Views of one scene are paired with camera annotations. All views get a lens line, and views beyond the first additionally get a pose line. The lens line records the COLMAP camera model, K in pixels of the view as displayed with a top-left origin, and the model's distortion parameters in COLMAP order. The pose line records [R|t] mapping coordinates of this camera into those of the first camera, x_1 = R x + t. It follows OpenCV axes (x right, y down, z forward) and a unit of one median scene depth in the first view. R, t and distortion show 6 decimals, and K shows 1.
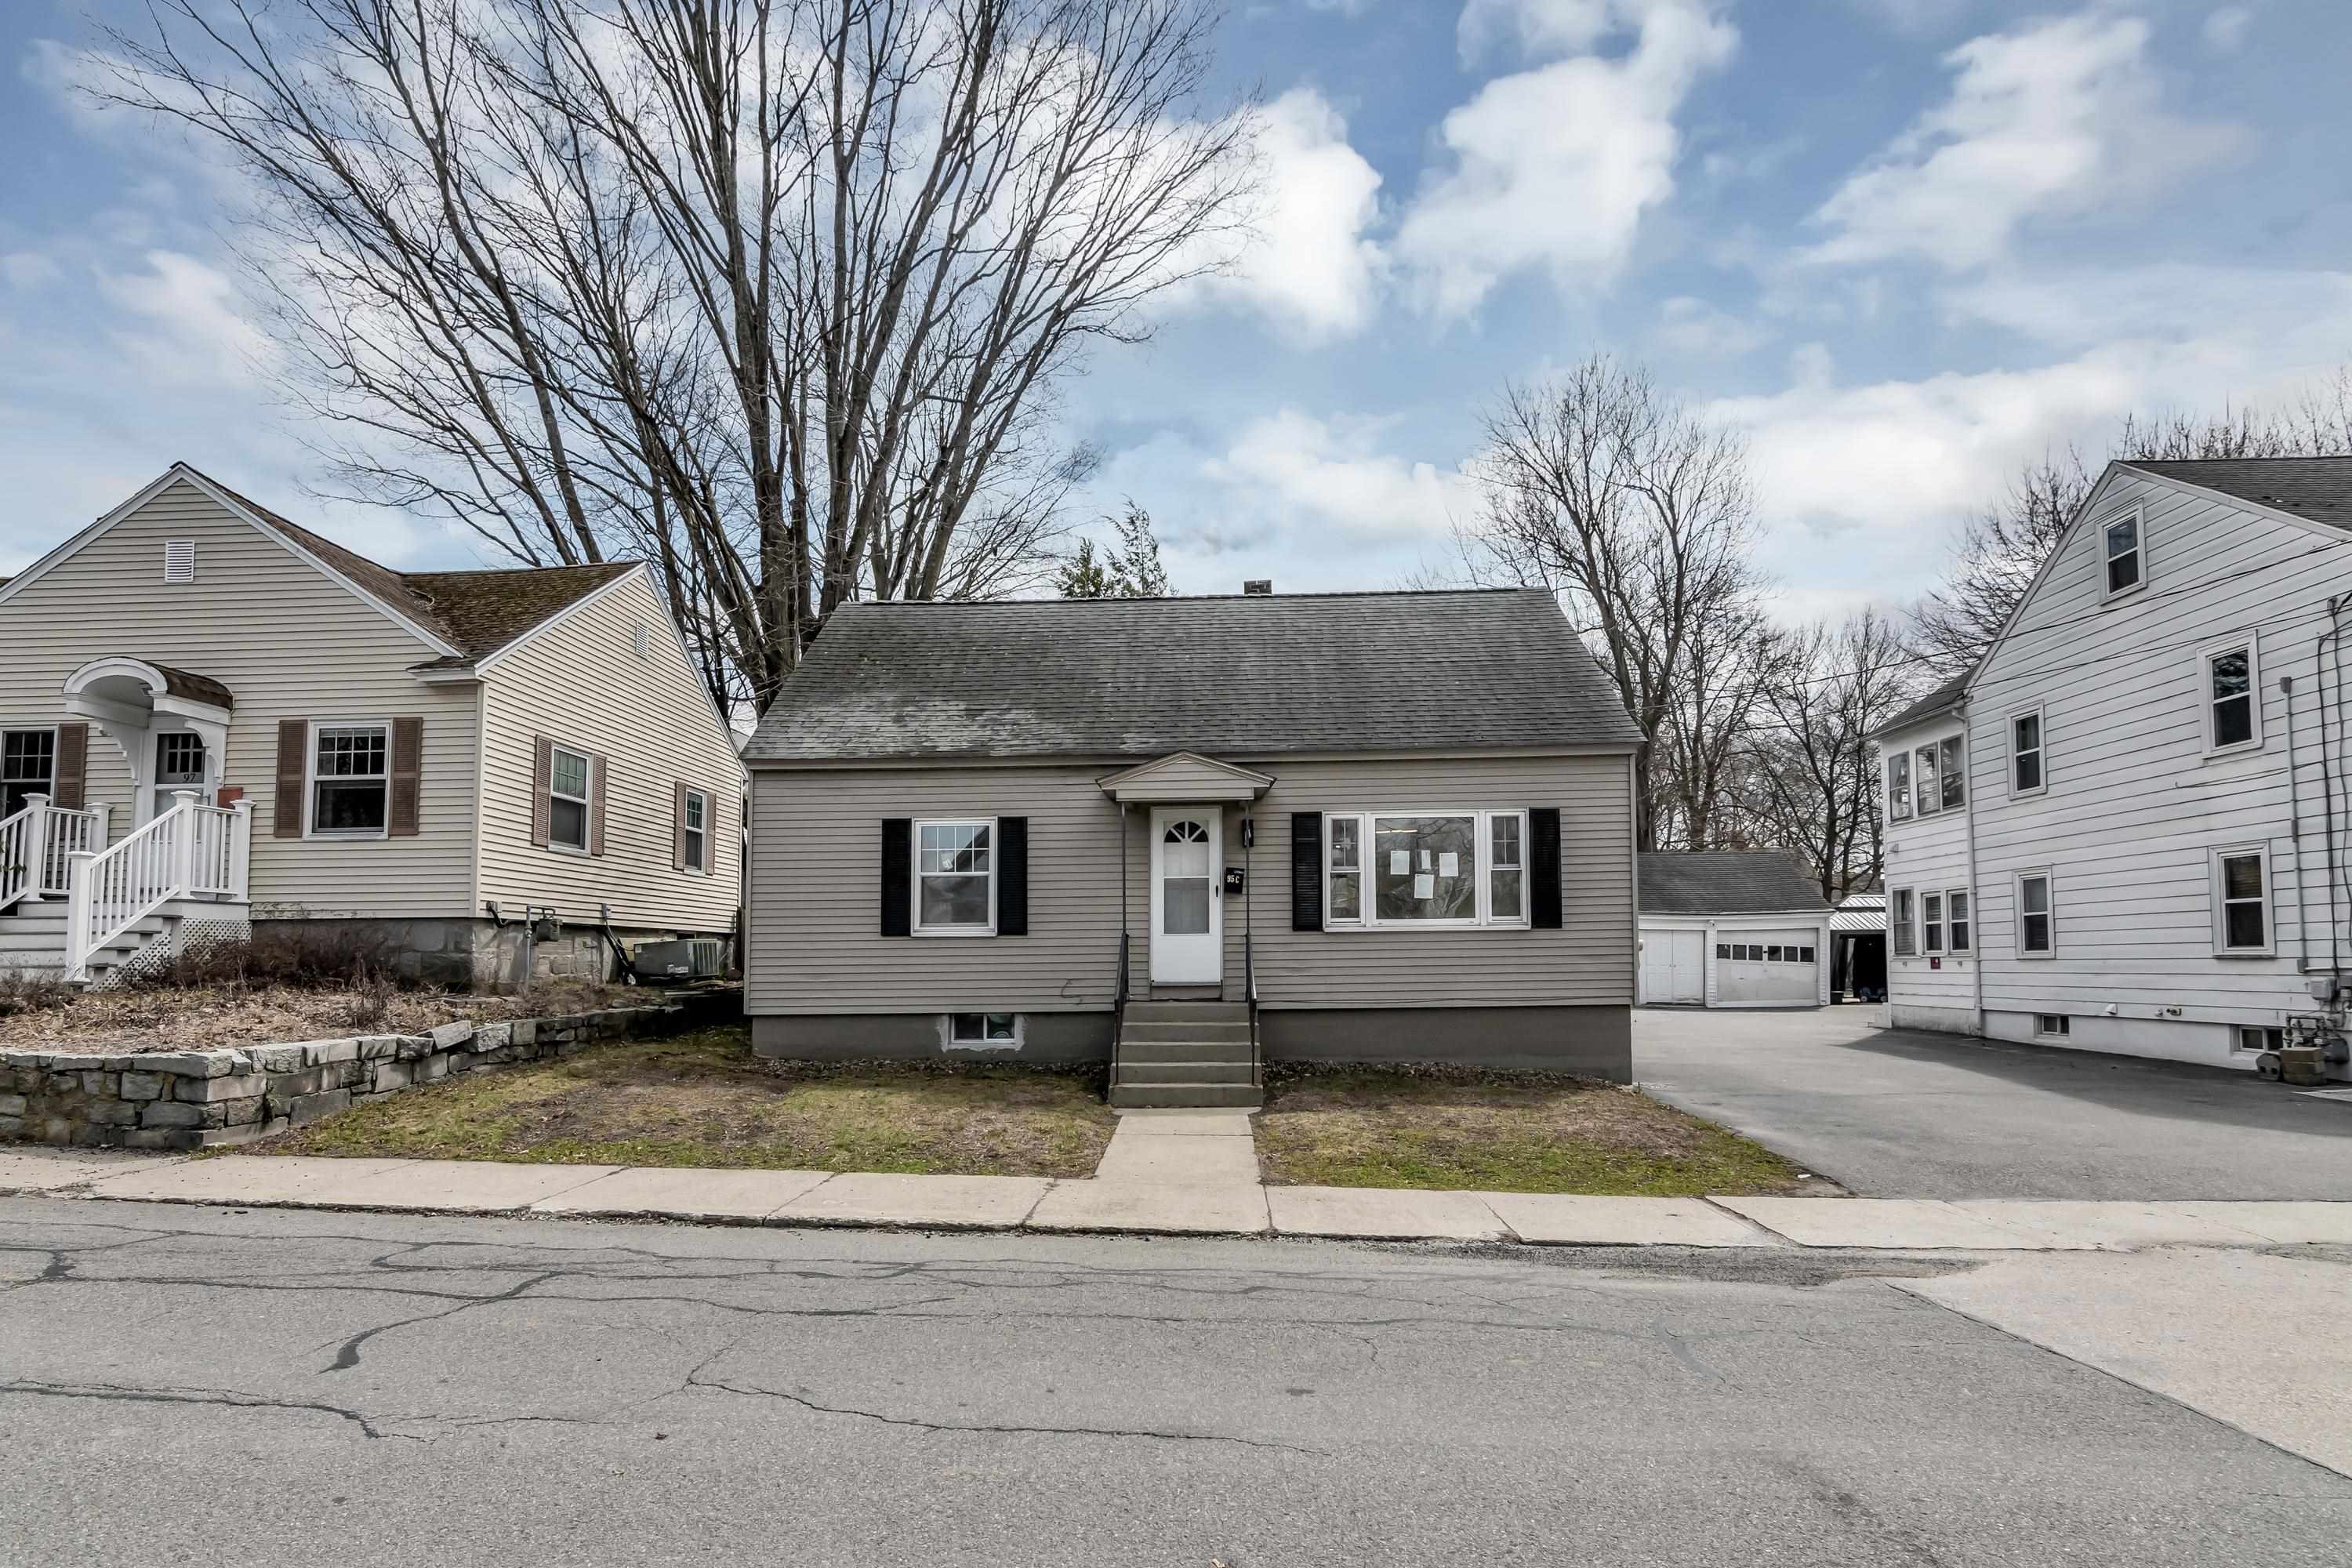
lens RADIAL K [[1232.2, 0, 1119.1], [0, 1232.2, 773.9], [0, 0, 1]] dist [-0.001236, -0.001387]
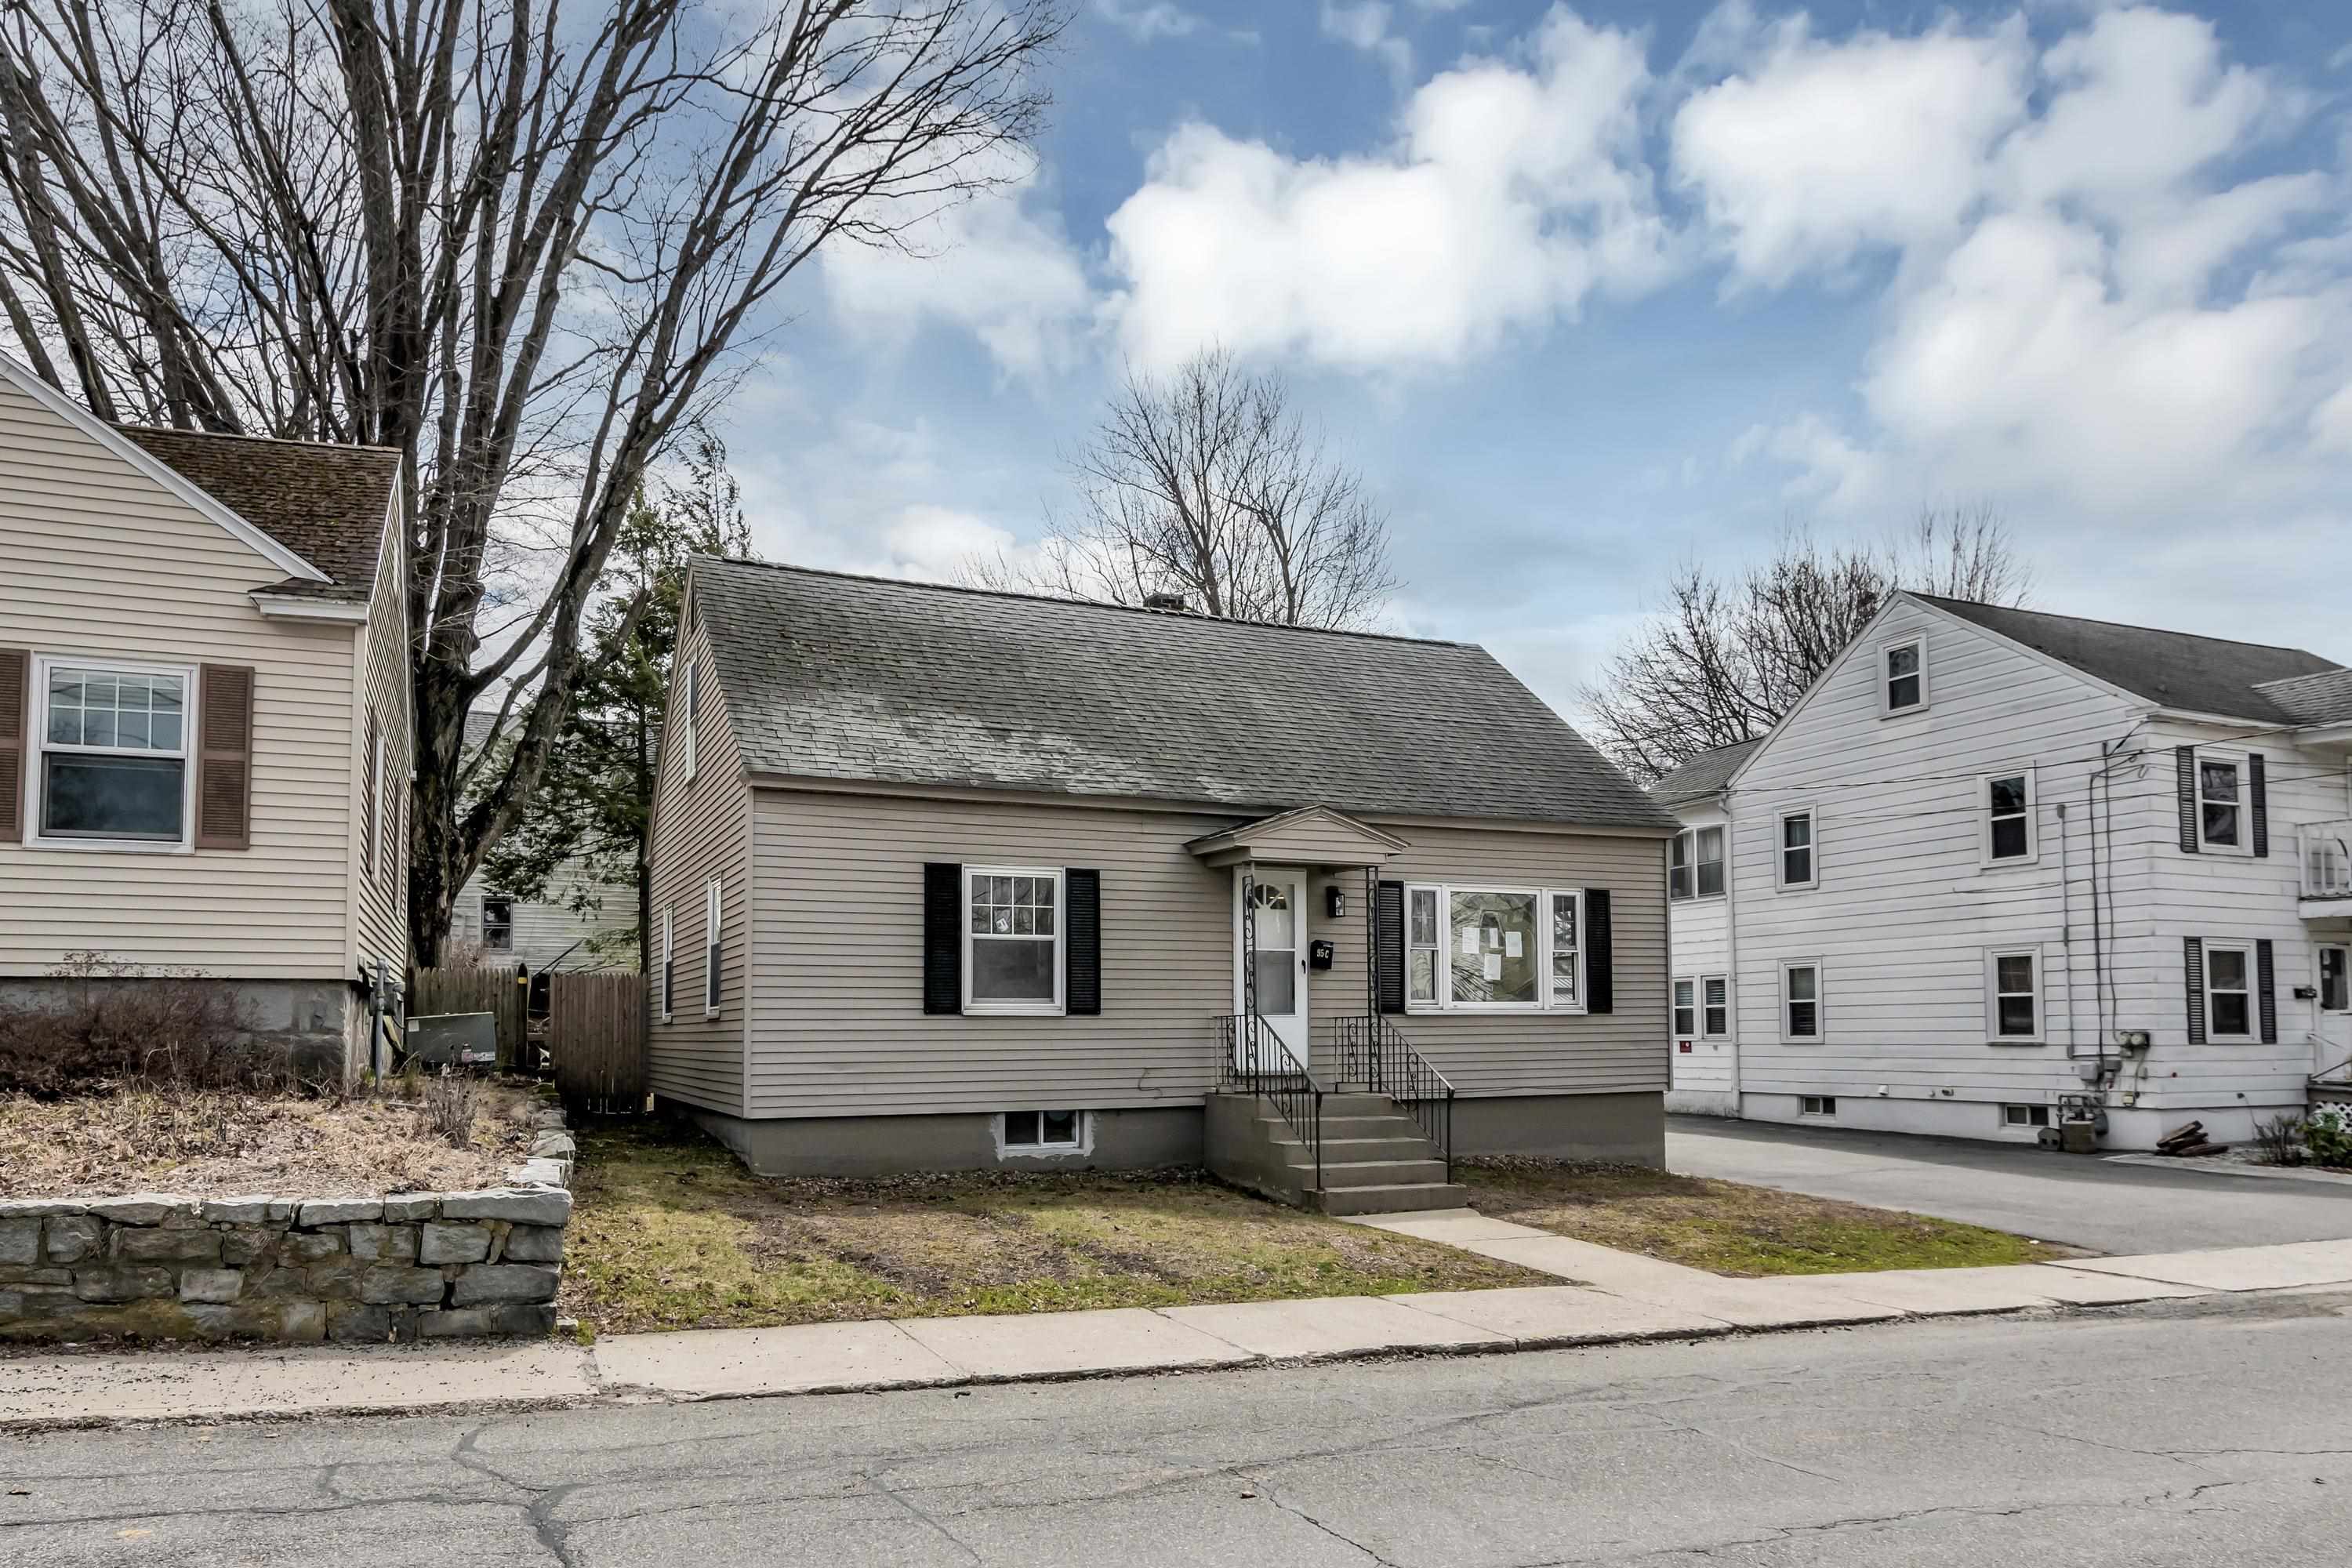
lens RADIAL K [[1575.5, 0, 1176.0], [0, 1575.5, 784.0], [0, 0, 1]] dist [-0.000541, 0.001160]
pose [[0.889813, 0.075995, 0.449952, -0.503065], [-0.071931, 0.997067, -0.026151, 0.001754], [-0.450620, -0.009096, 0.892670, 0.044151]]
